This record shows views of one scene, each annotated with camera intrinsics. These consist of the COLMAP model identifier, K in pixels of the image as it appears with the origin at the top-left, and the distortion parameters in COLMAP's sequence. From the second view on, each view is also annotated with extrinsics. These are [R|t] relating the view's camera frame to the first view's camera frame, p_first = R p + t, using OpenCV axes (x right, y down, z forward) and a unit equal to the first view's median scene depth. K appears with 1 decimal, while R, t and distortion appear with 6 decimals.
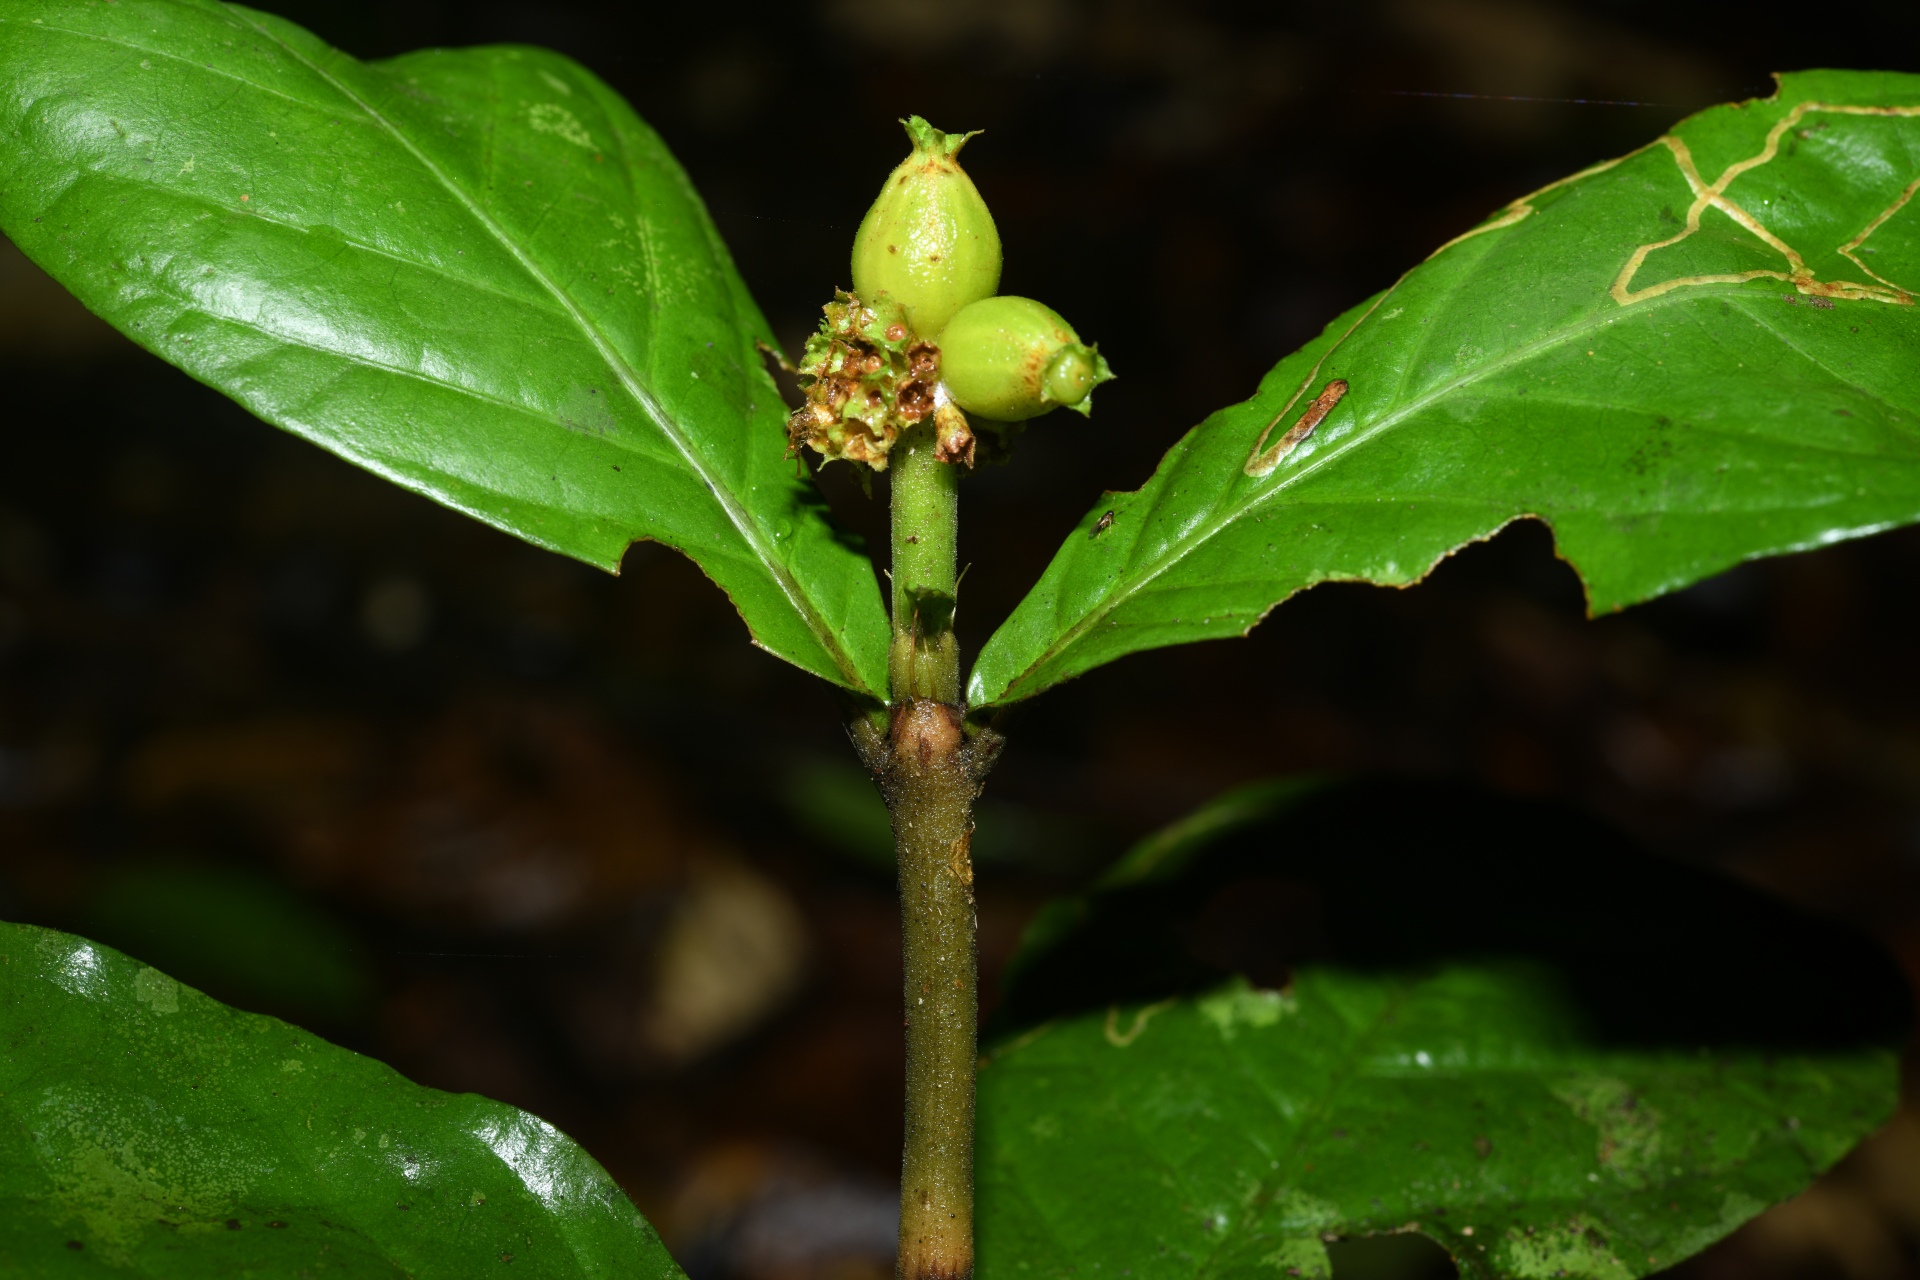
lens RADIAL K [[3517.1, 0, 960.0], [0, 3517.1, 640.0], [0, 0, 1]] dist [-0.064374, 0.216643]
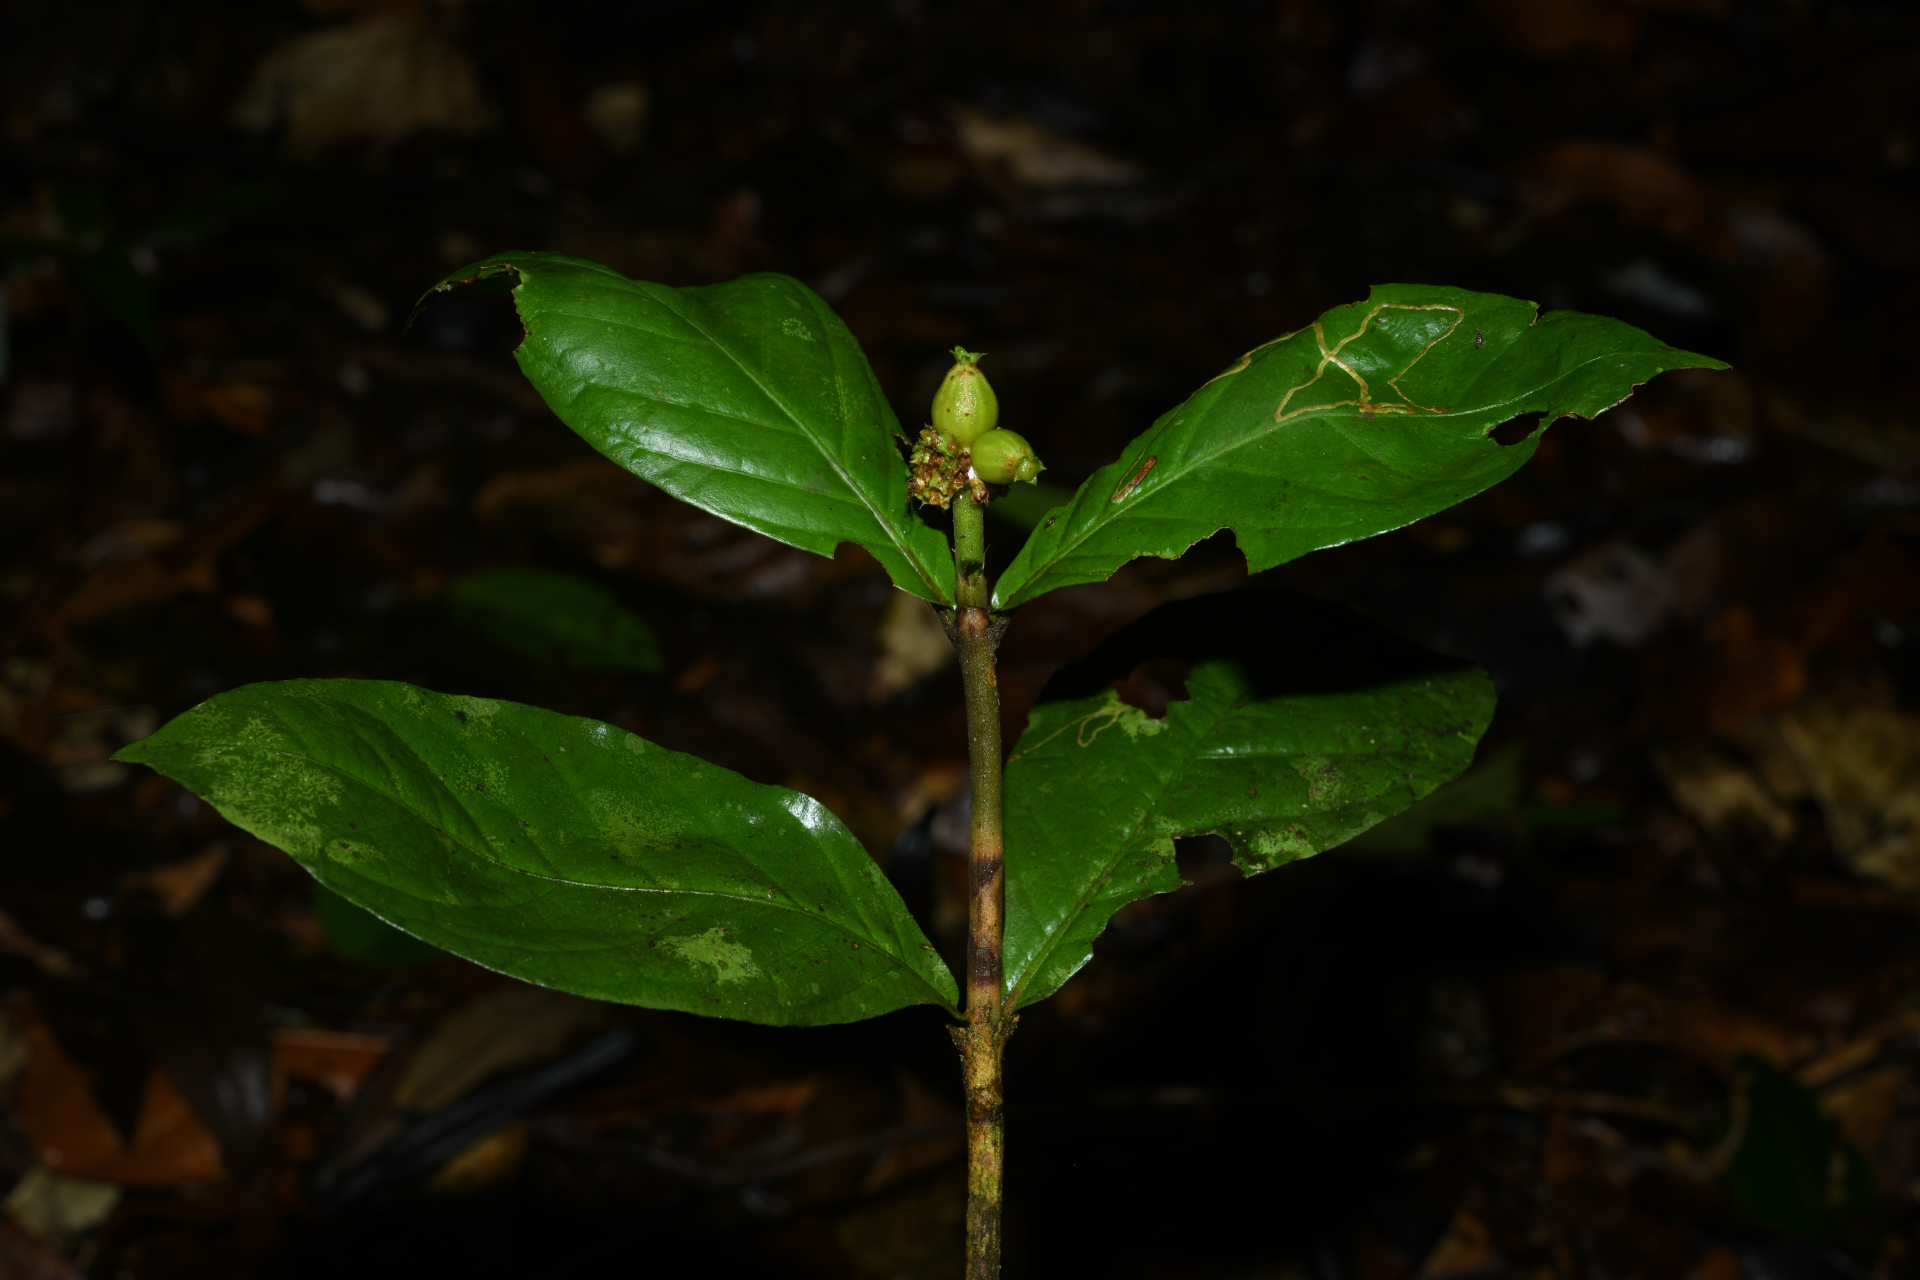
lens RADIAL K [[3354.3, 0, 960.0], [0, 3354.3, 640.0], [0, 0, 1]] dist [-0.015638, -0.012992]
pose [[0.997482, -0.029810, -0.064349, 0.118440], [0.037032, 0.992774, 0.114140, -0.204092], [0.060481, -0.116236, 0.991378, -1.111495]]
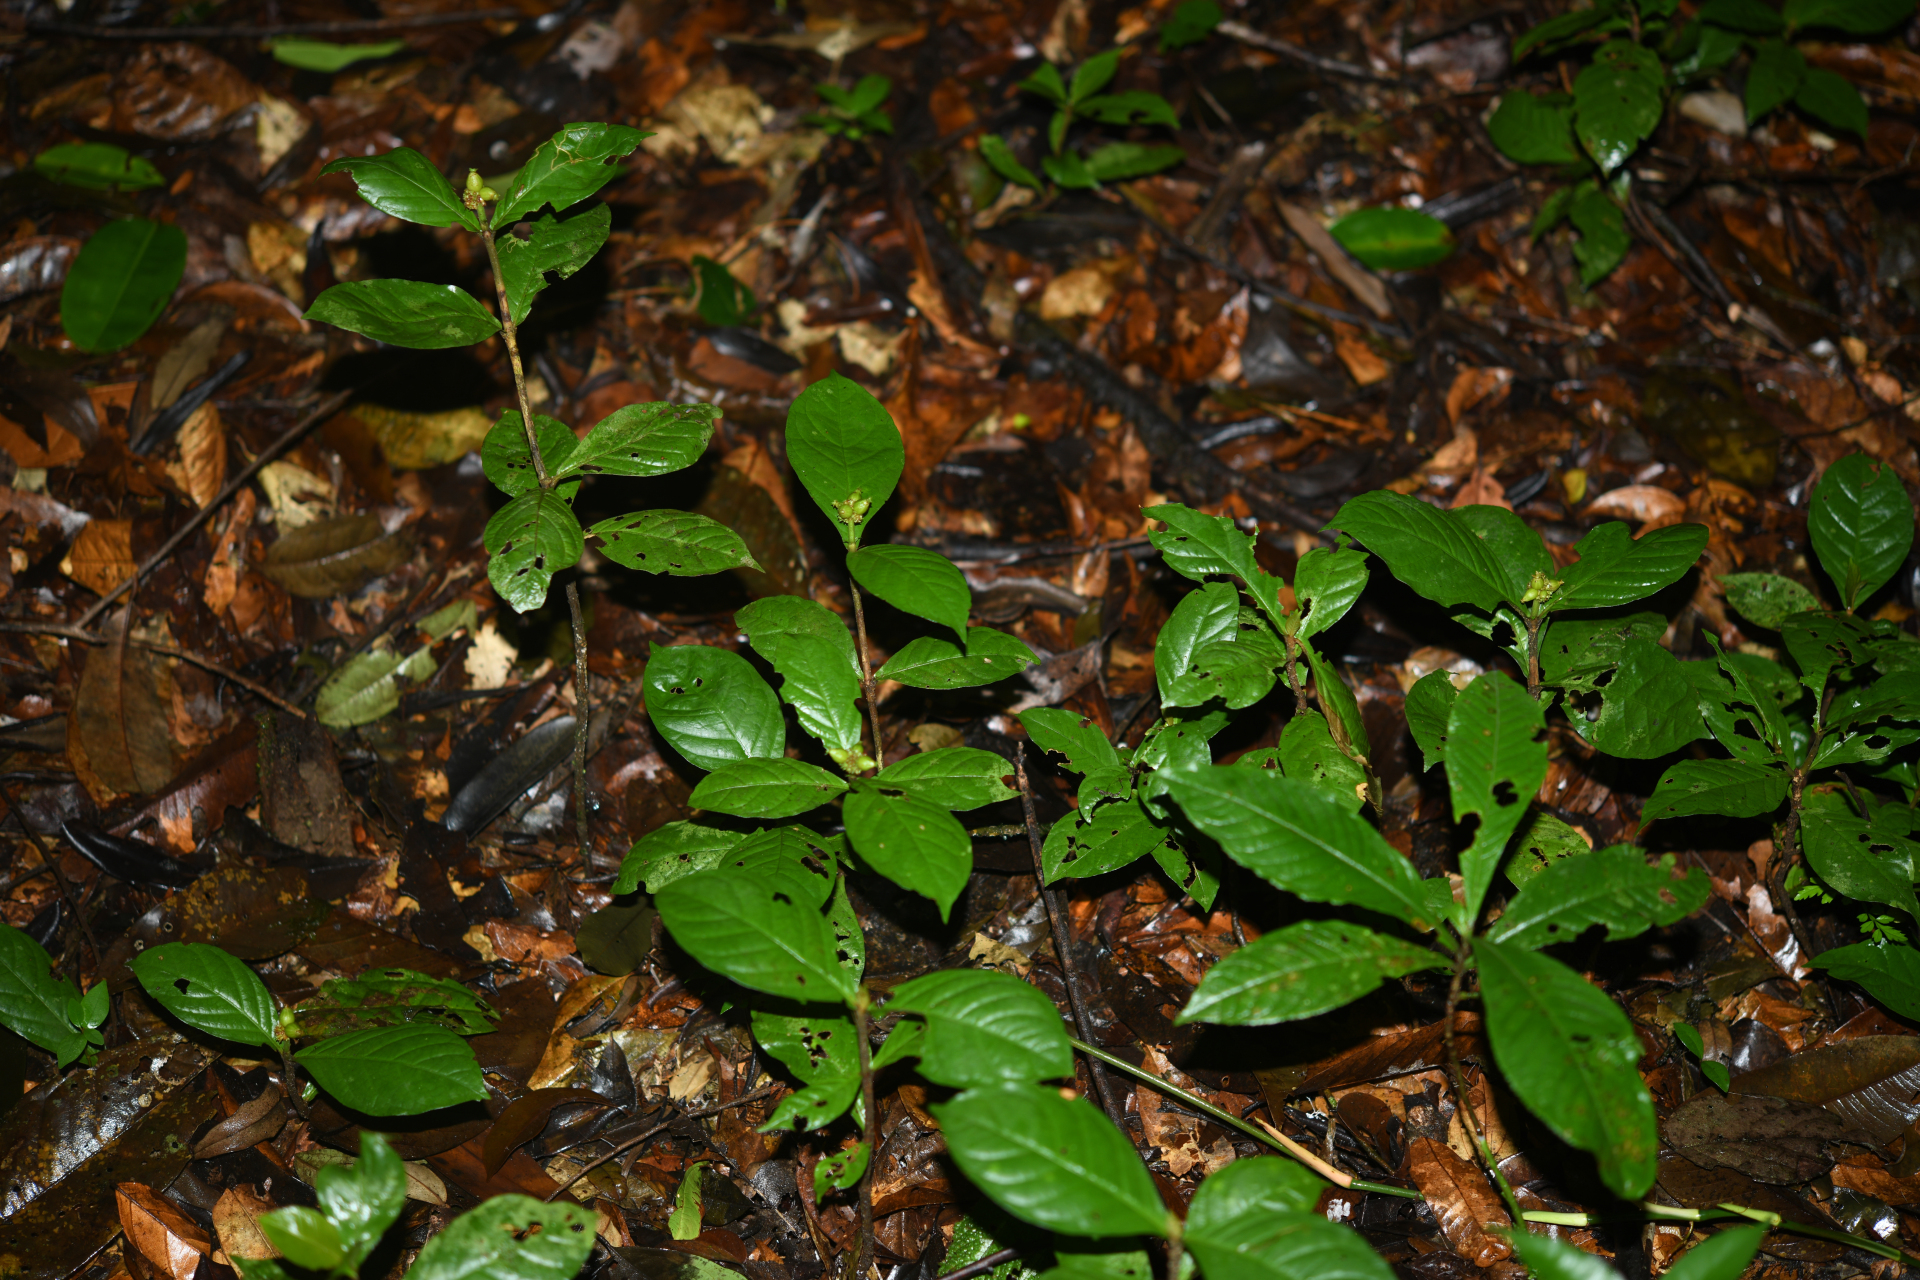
lens RADIAL K [[3517.1, 0, 960.0], [0, 3517.1, 640.0], [0, 0, 1]] dist [-0.064374, 0.216643]
pose [[0.943983, -0.268471, 0.191886, -0.848555], [0.177843, 0.903700, 0.389484, -2.262860], [-0.277973, -0.333541, 0.900823, -7.574471]]
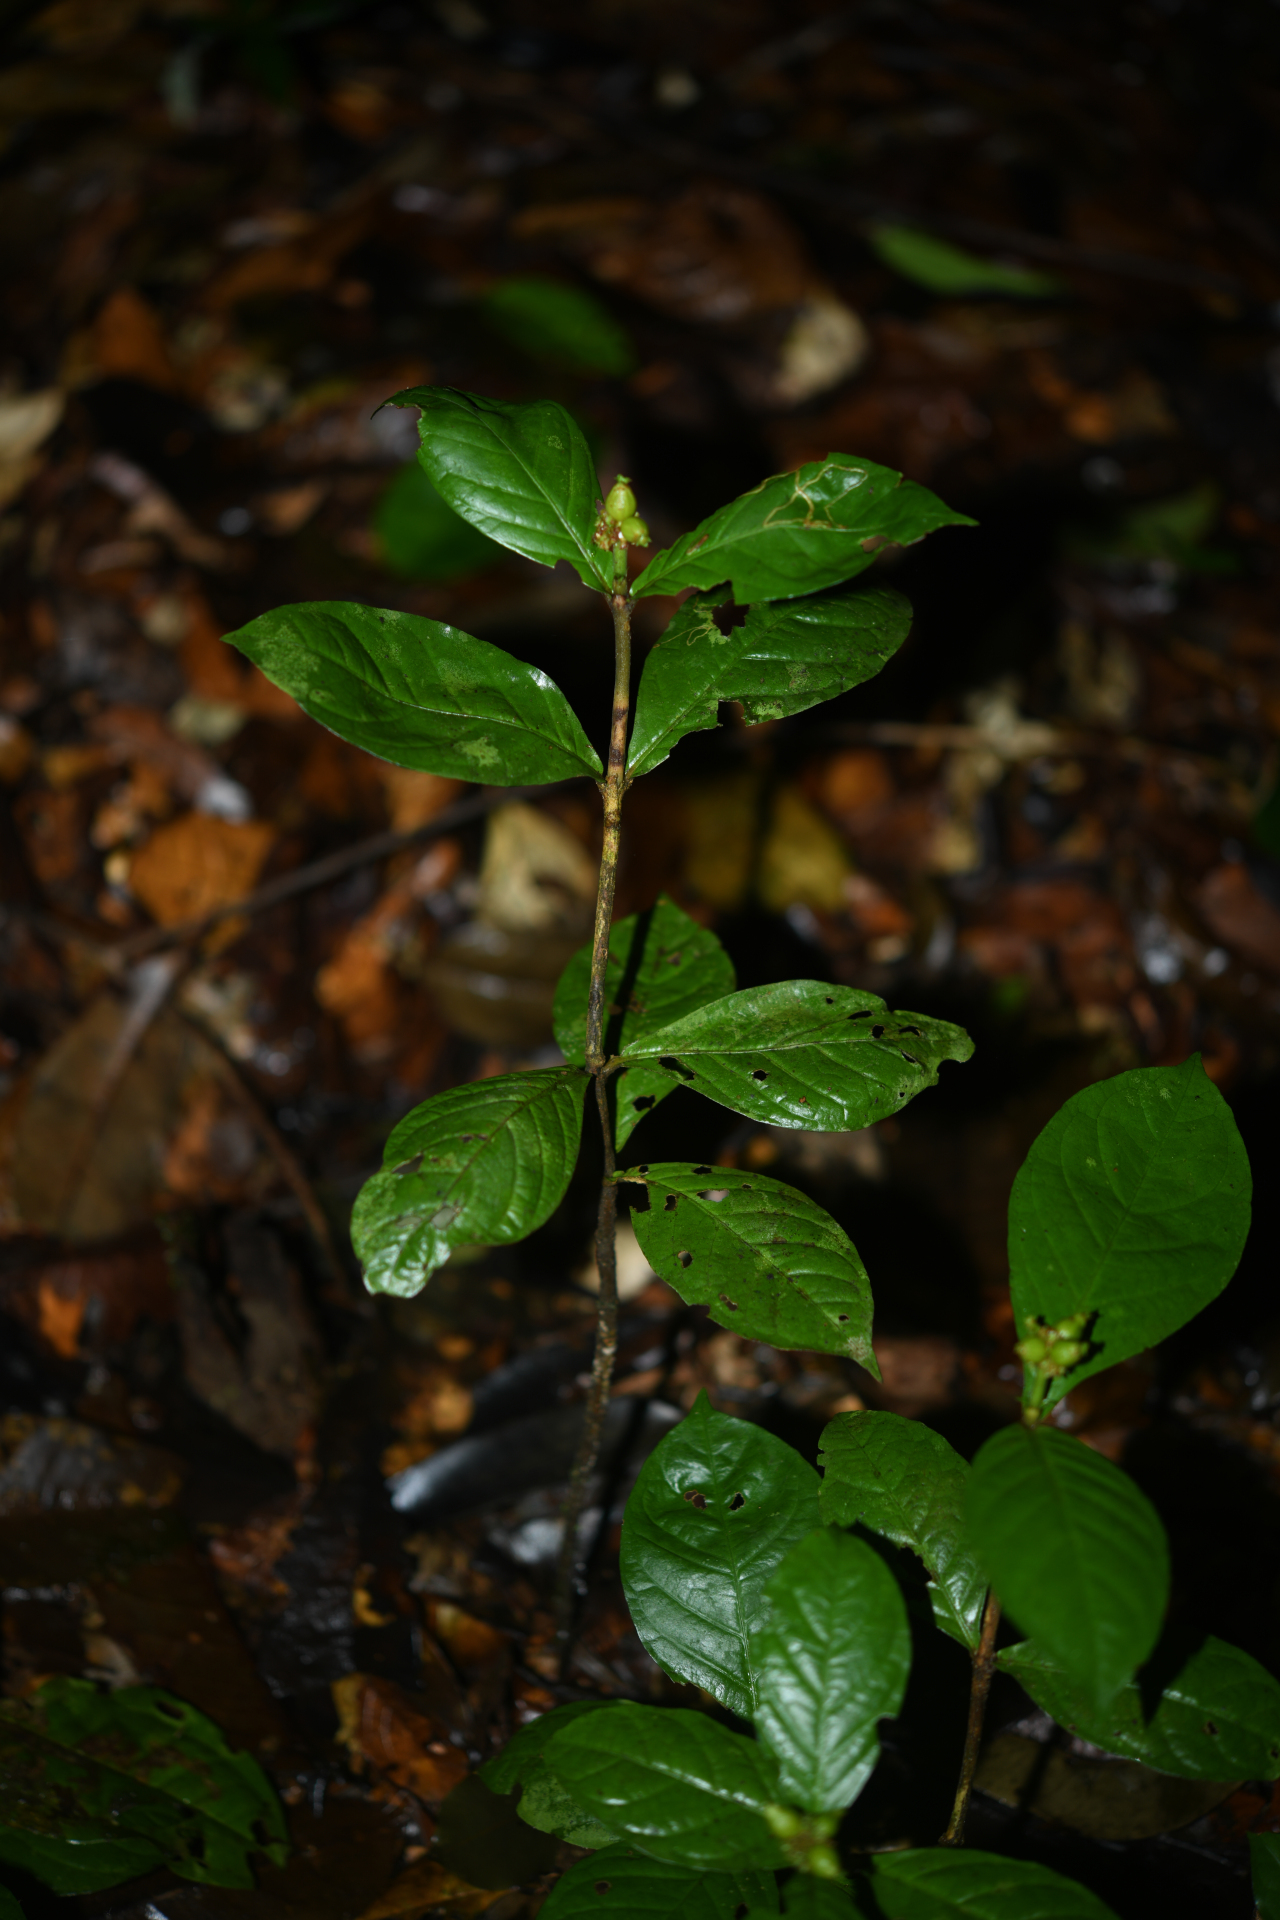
lens RADIAL K [[3354.3, 0, 640.0], [0, 3354.3, 960.0], [0, 0, 1]] dist [-0.015638, -0.012992]
pose [[0.976062, 0.102216, -0.191978, 0.928595], [-0.021623, 0.923914, 0.381990, -1.245226], [0.216417, -0.368695, 0.904007, -3.240141]]
